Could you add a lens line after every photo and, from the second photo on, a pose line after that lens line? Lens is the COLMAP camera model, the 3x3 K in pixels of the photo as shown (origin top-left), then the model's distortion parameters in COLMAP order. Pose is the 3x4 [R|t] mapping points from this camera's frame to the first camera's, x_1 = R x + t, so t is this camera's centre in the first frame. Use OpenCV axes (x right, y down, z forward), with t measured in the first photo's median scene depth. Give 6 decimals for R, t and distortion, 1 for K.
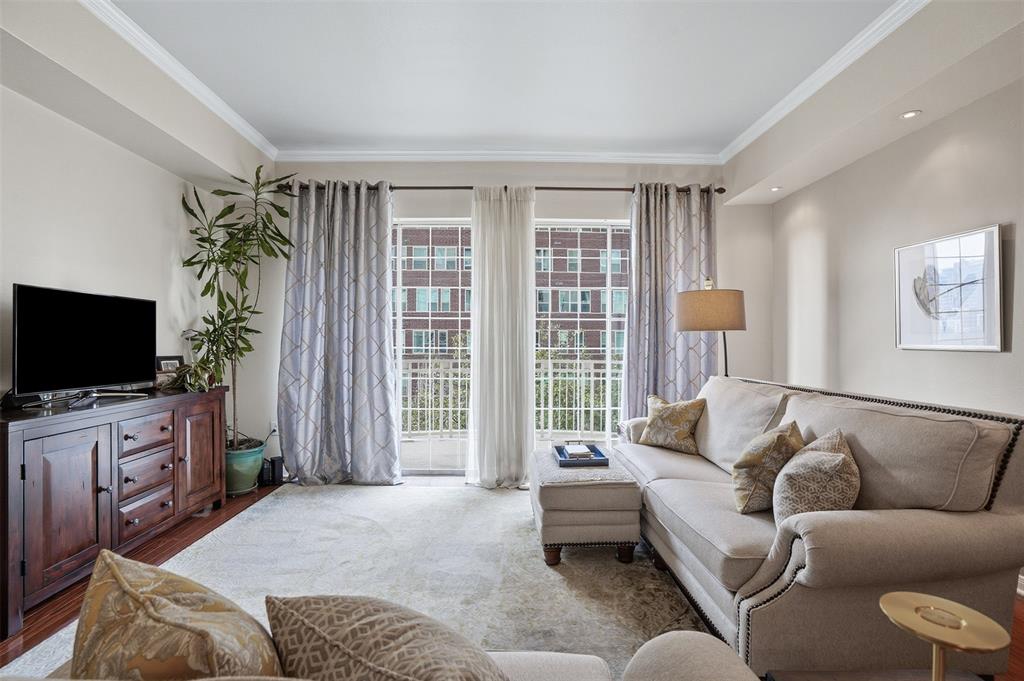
lens RADIAL K [[481.0, 0, 506.8], [0, 481.0, 335.8], [0, 0, 1]] dist [-0.044005, -0.000031]
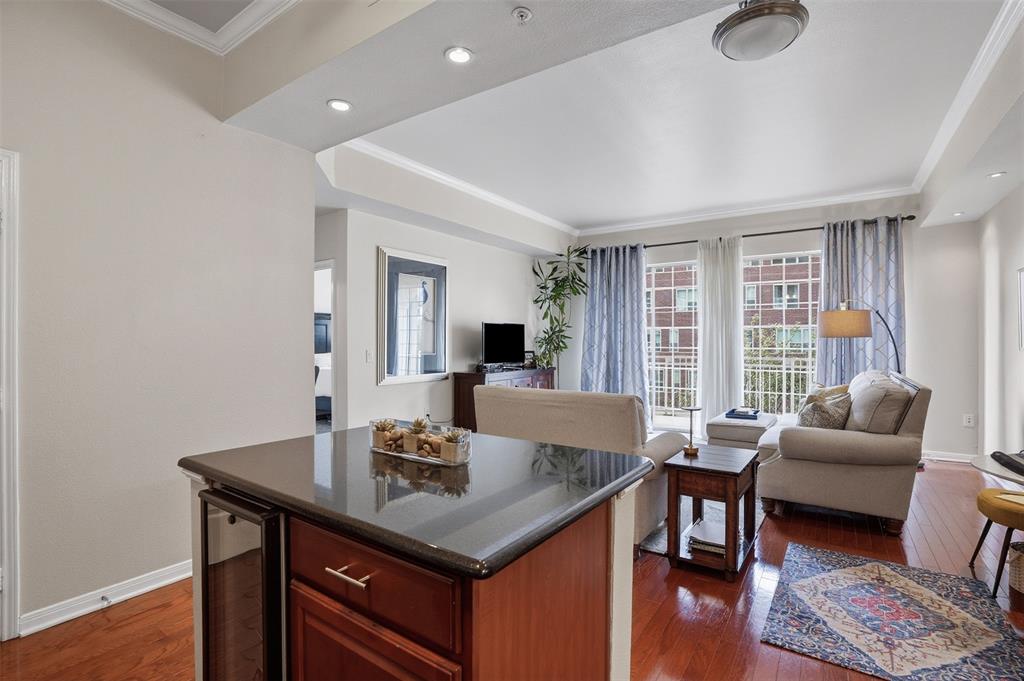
lens RADIAL K [[481.0, 0, 506.8], [0, 481.0, 335.8], [0, 0, 1]] dist [-0.044005, -0.000031]
pose [[0.811951, -0.005991, -0.583694, 0.331674], [0.005788, 0.999981, -0.002213, -0.013143], [0.583696, -0.001582, 0.811970, -0.595110]]
